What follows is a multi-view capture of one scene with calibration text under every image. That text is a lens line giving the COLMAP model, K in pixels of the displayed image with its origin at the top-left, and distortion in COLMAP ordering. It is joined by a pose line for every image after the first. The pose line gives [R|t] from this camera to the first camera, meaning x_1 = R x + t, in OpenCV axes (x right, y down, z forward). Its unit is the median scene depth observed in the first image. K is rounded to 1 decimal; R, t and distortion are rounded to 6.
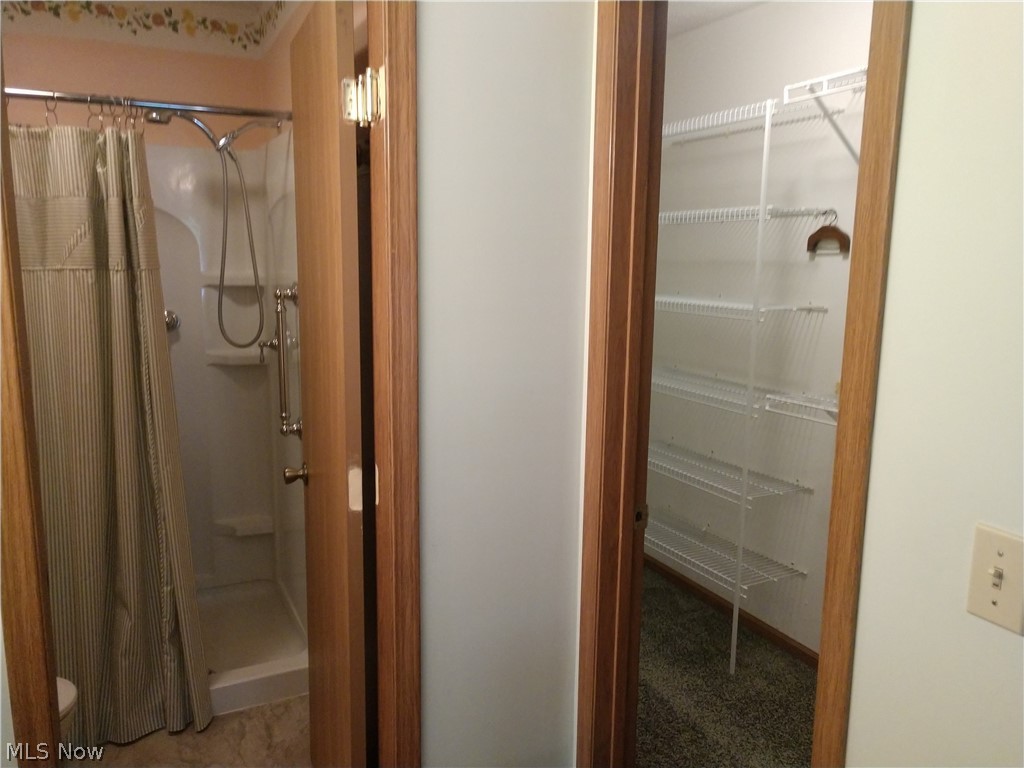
lens RADIAL K [[780.4, 0, 513.4], [0, 780.4, 382.8], [0, 0, 1]] dist [0.014311, 0.022157]
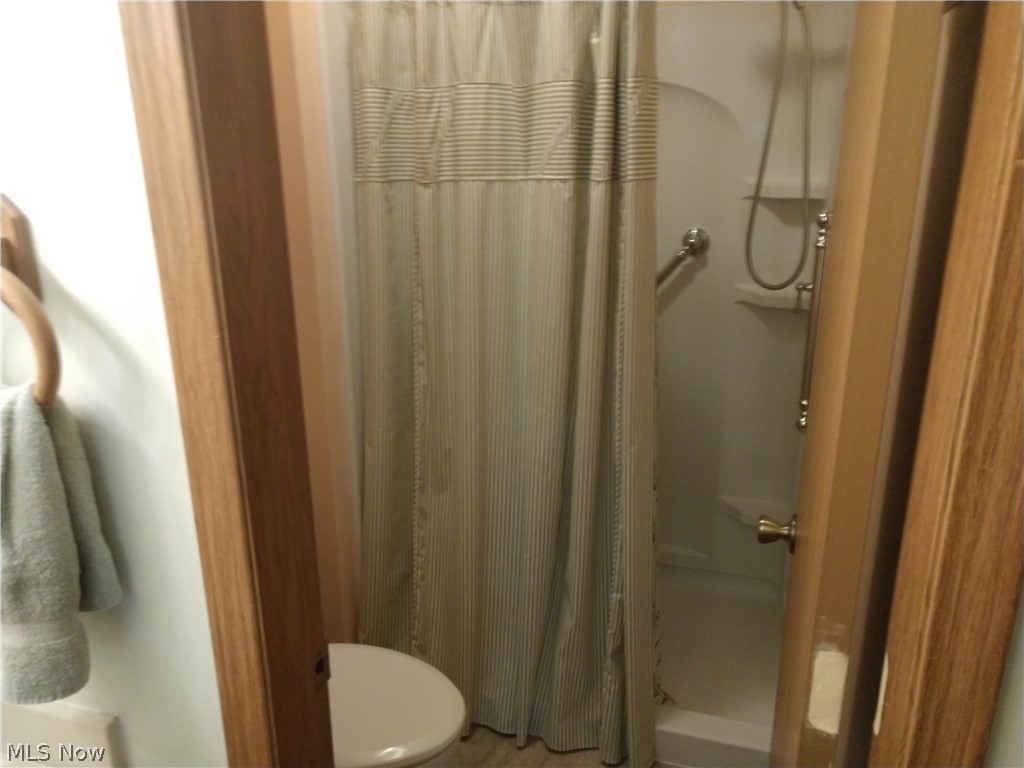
lens RADIAL K [[780.4, 0, 513.4], [0, 780.4, 382.8], [0, 0, 1]] dist [0.014311, 0.022157]
pose [[0.735987, 0.184074, -0.651491, -0.031117], [-0.097975, 0.981156, 0.166536, -0.044391], [0.669869, -0.058739, 0.740152, 0.241133]]
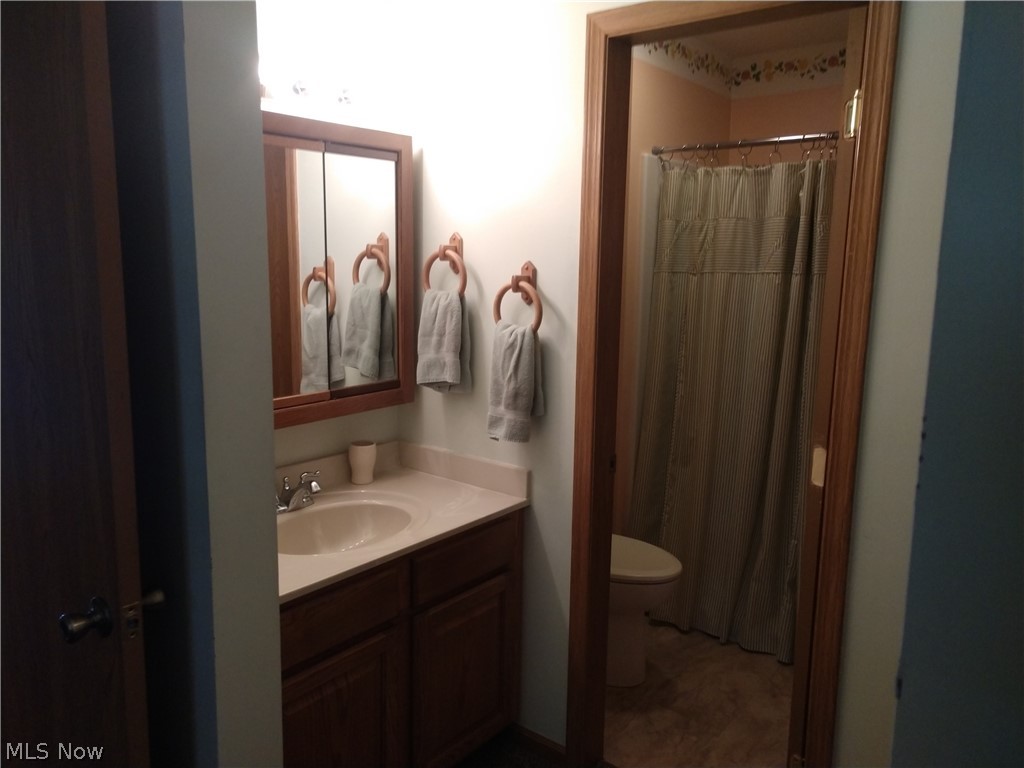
lens RADIAL K [[780.4, 0, 513.4], [0, 780.4, 382.8], [0, 0, 1]] dist [0.014311, 0.022157]
pose [[0.432873, 0.143165, -0.890014, 0.262343], [-0.162796, 0.983490, 0.079023, 0.000379], [0.886633, 0.110683, 0.449033, 0.040920]]
